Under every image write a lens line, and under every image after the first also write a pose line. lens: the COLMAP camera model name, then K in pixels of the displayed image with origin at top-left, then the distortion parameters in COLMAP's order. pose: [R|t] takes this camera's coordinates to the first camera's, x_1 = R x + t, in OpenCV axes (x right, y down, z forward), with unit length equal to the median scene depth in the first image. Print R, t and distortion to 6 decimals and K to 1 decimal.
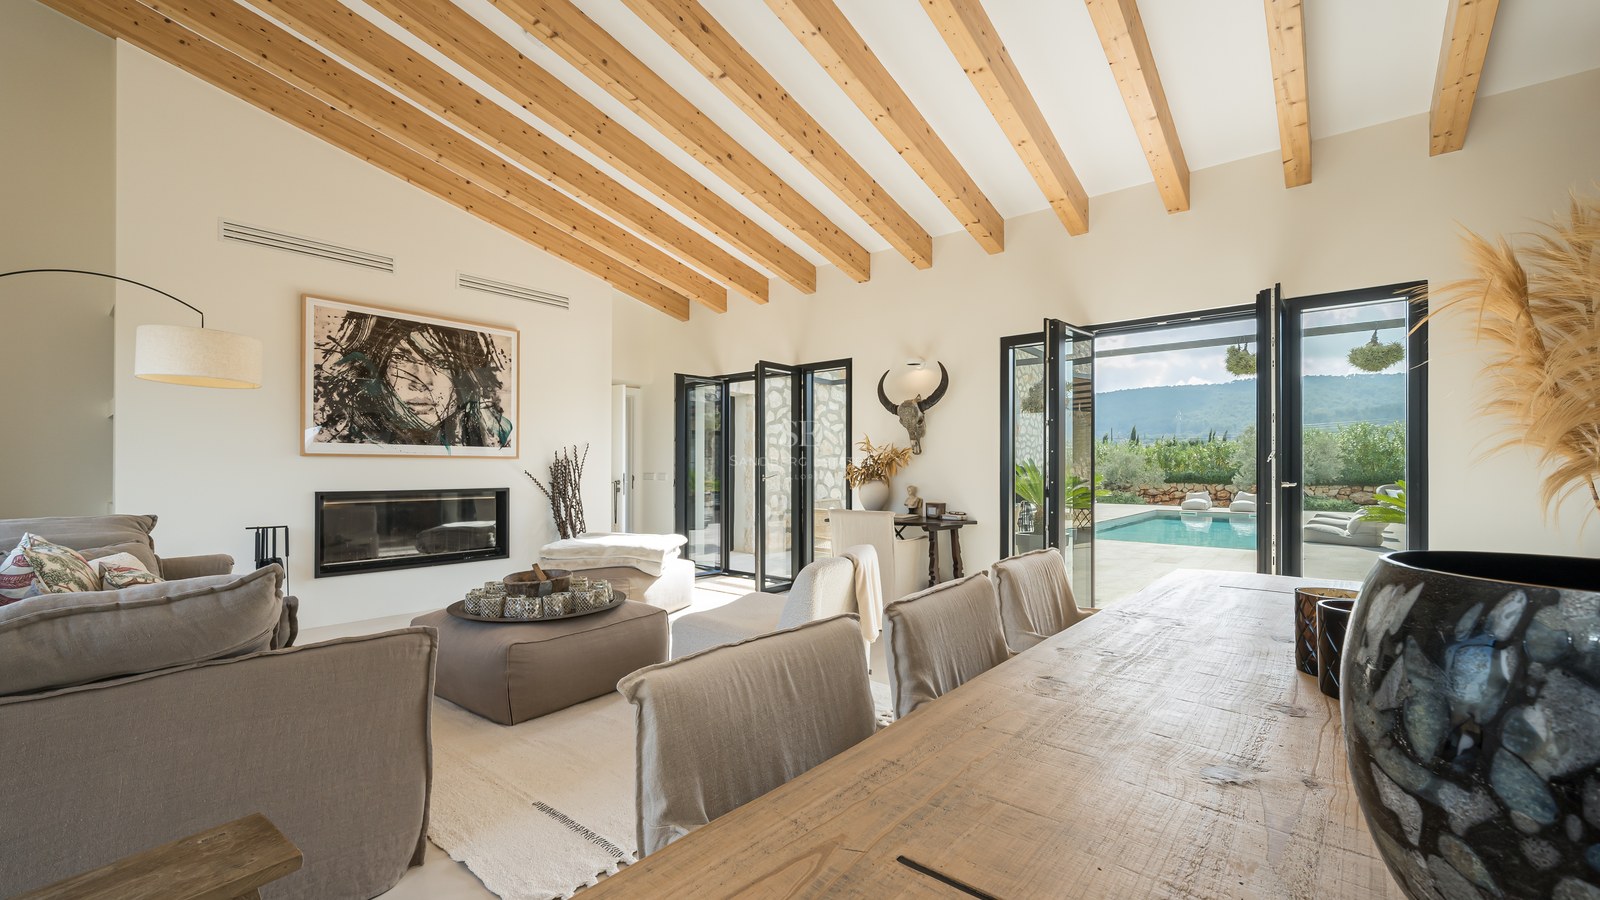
lens RADIAL K [[642.2, 0, 803.6], [0, 642.2, 460.2], [0, 0, 1]] dist [0.000785, 0.000042]
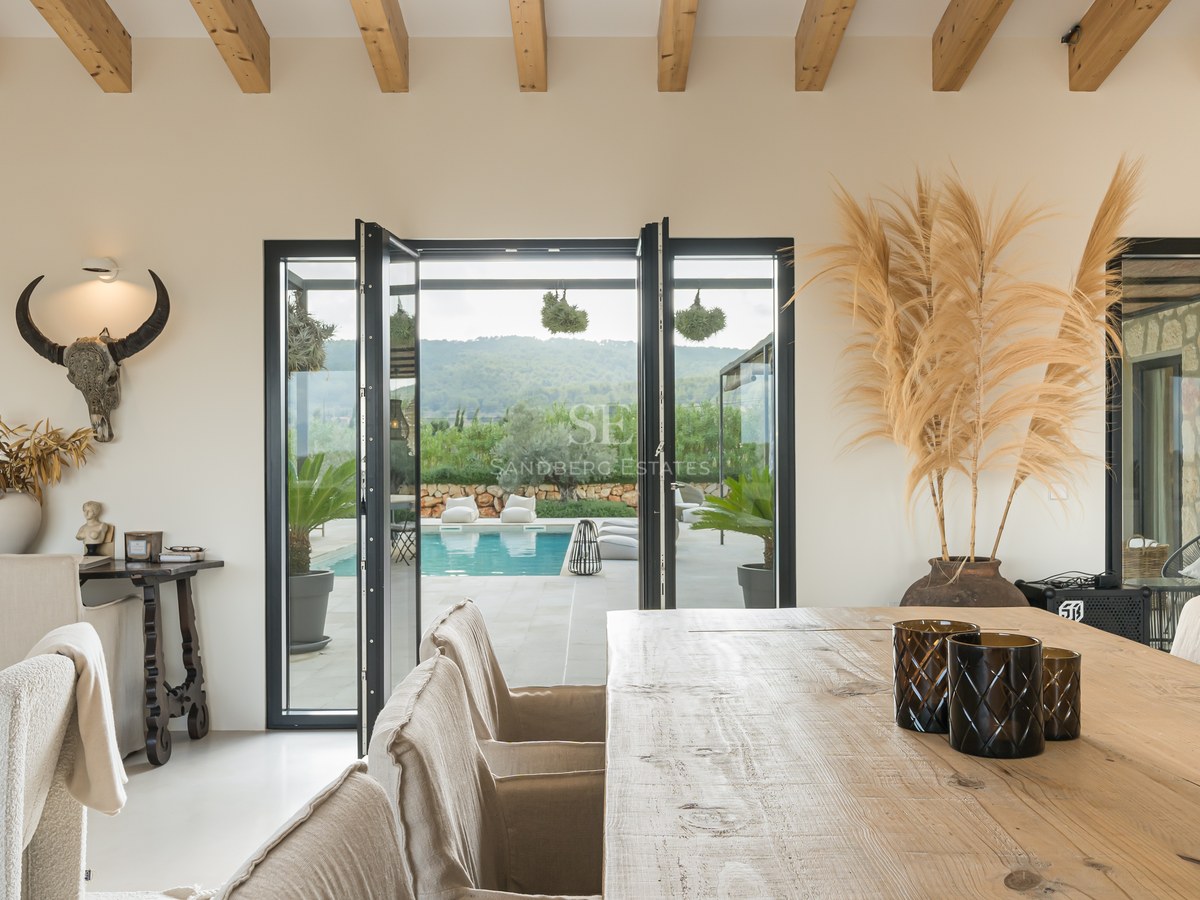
lens RADIAL K [[1087.0, 0, 600.0], [0, 1087.0, 450.0], [0, 0, 1]] dist [-0.003824, 0.002135]
pose [[0.761683, 0.001187, 0.647948, -0.100325], [-0.001451, 0.999999, -0.000125, -0.003080], [-0.647948, -0.000845, 0.761684, 0.064228]]
